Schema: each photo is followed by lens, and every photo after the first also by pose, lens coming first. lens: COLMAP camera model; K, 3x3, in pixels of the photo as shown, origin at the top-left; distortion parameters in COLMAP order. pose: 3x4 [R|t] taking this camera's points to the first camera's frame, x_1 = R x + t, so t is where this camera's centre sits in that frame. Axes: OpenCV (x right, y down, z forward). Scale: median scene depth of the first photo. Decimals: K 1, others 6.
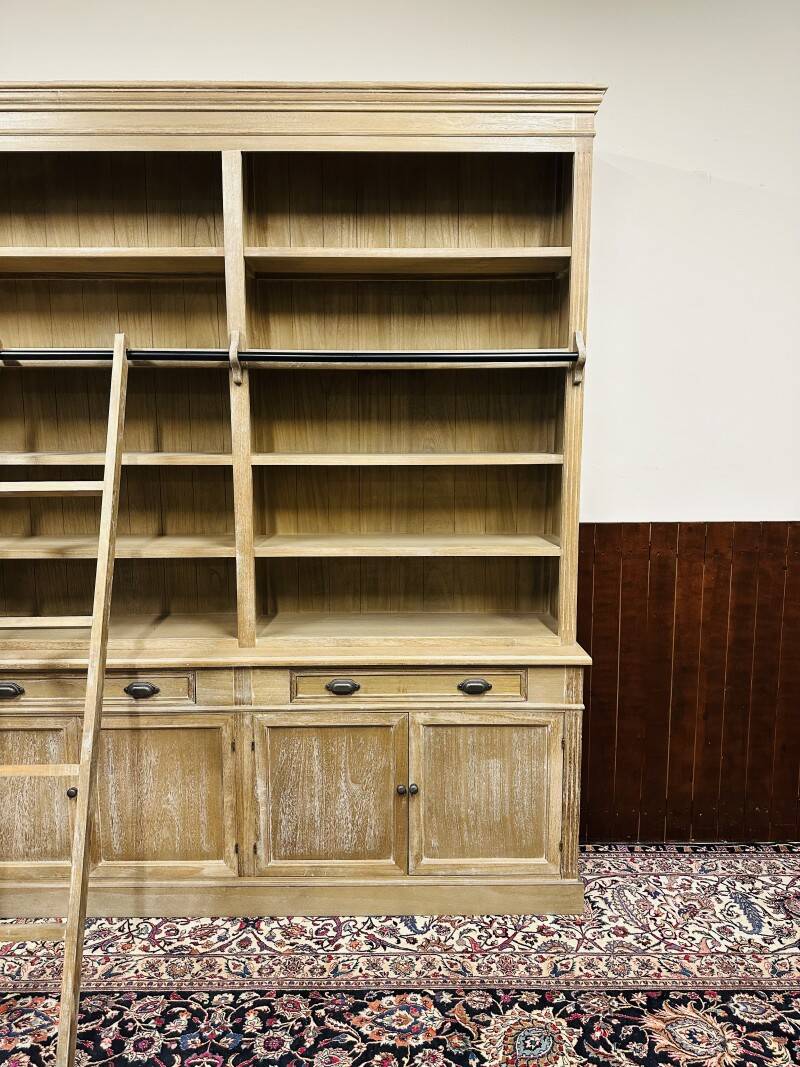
lens RADIAL K [[753.6, 0, 394.1], [0, 753.6, 530.1], [0, 0, 1]] dist [0.031093, -0.039540]
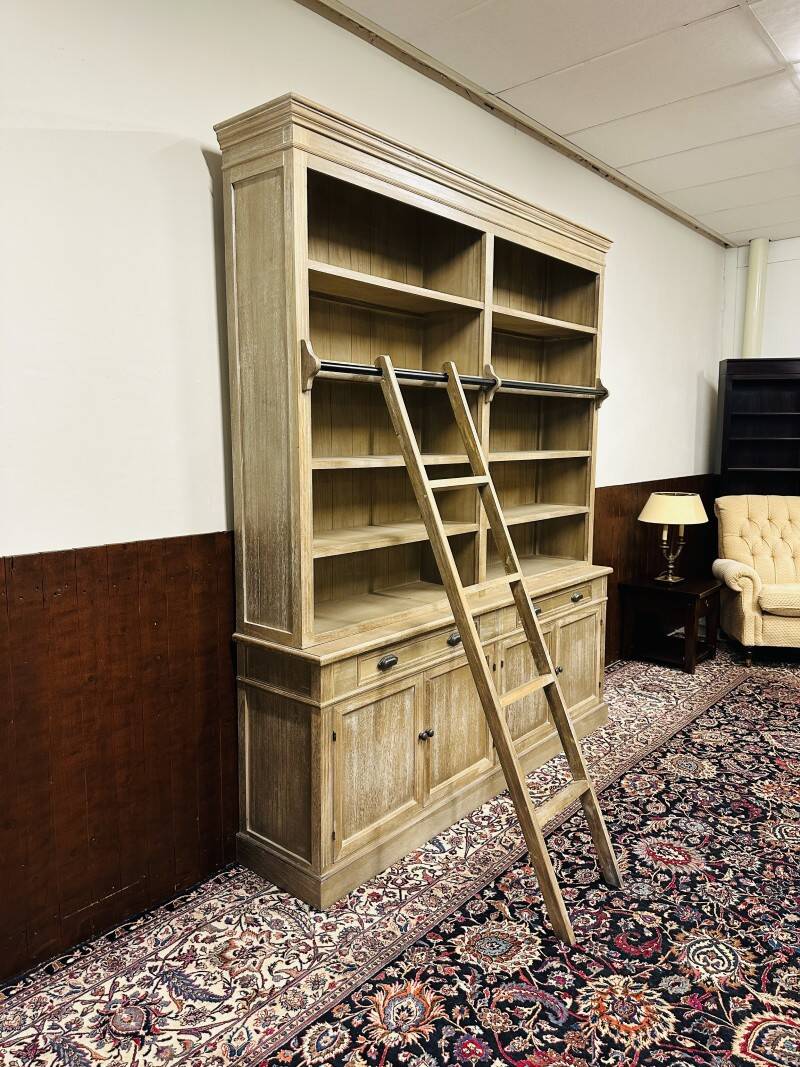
lens RADIAL K [[753.6, 0, 387.0], [0, 753.6, 530.4], [0, 0, 1]] dist [0.031093, -0.039540]
pose [[0.657659, -0.093511, 0.747490, -1.335130], [0.097518, 0.994484, 0.038611, -0.032013], [-0.746977, 0.047501, 0.663150, 0.236124]]
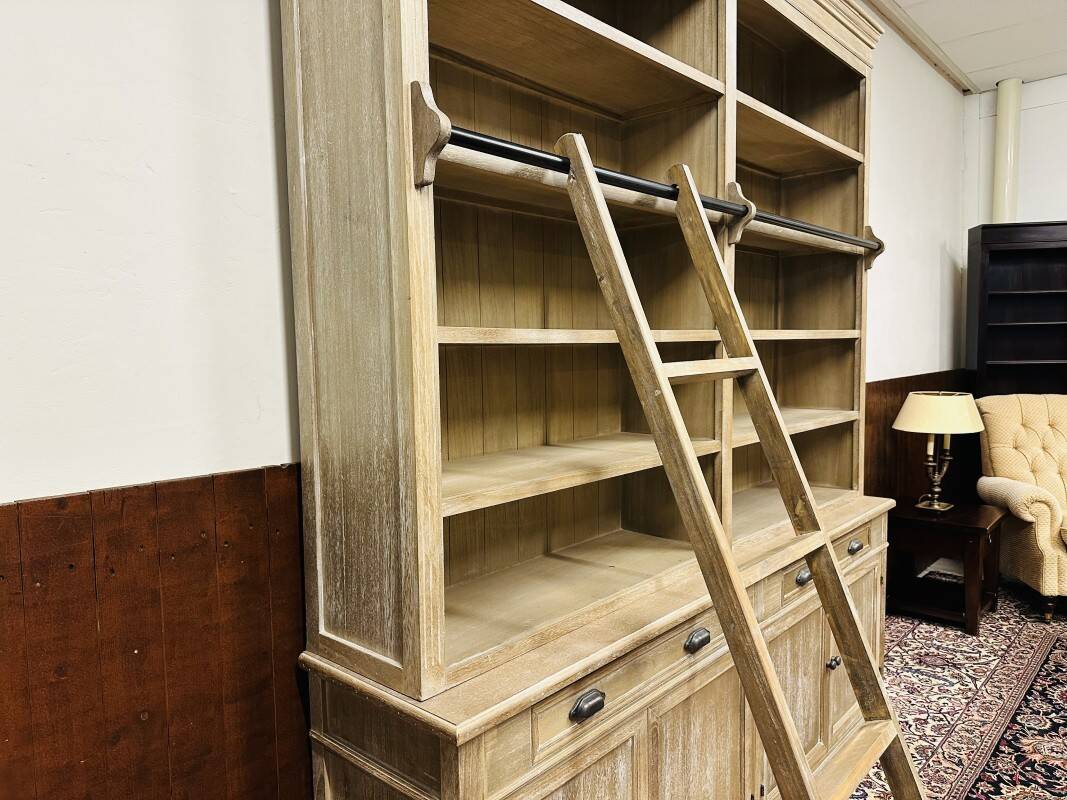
lens RADIAL K [[753.6, 0, 531.5], [0, 753.6, 407.9], [0, 0, 1]] dist [0.031093, -0.039540]
pose [[0.671943, -0.071238, 0.737168, -0.974273], [0.114105, 0.993436, -0.008006, -0.028956], [-0.731760, 0.089494, 0.675662, 0.590514]]
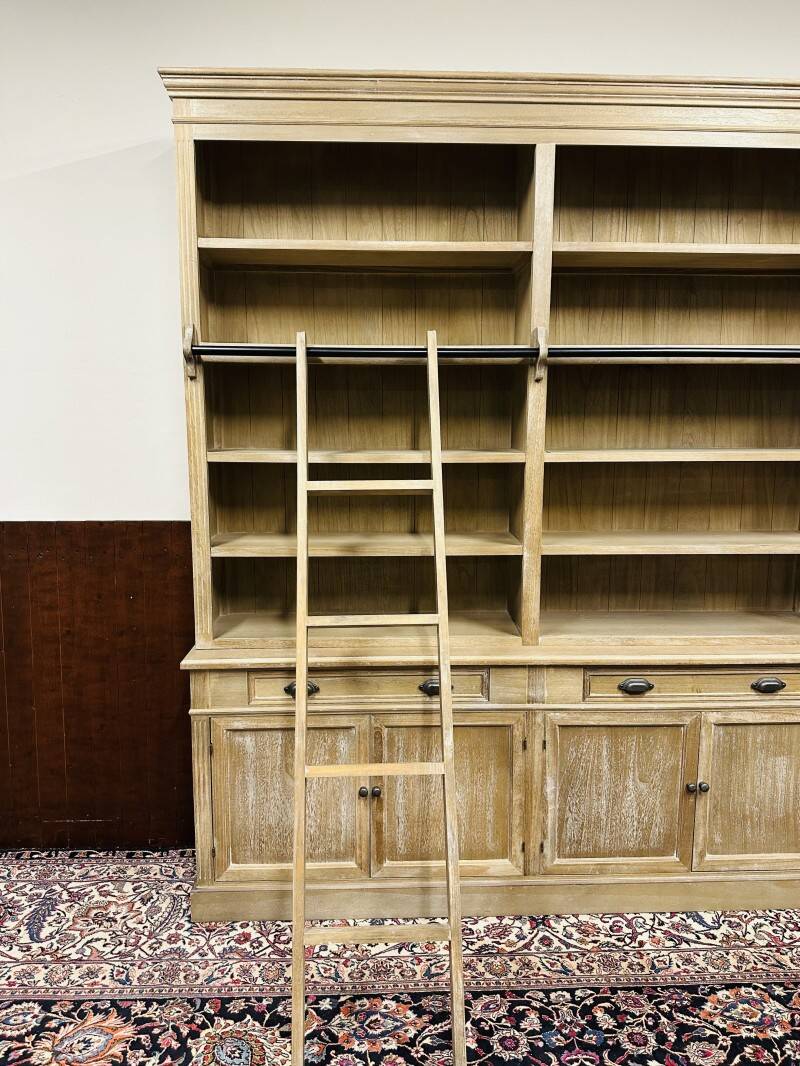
lens RADIAL K [[772.5, 0, 397.2], [0, 772.5, 533.5], [0, 0, 1]] dist [0.011501, -0.015318]
pose [[0.999605, -0.001942, 0.028025, -0.411167], [0.001634, 0.999938, 0.011042, -0.004020], [-0.028044, -0.010992, 0.999546, -0.007955]]
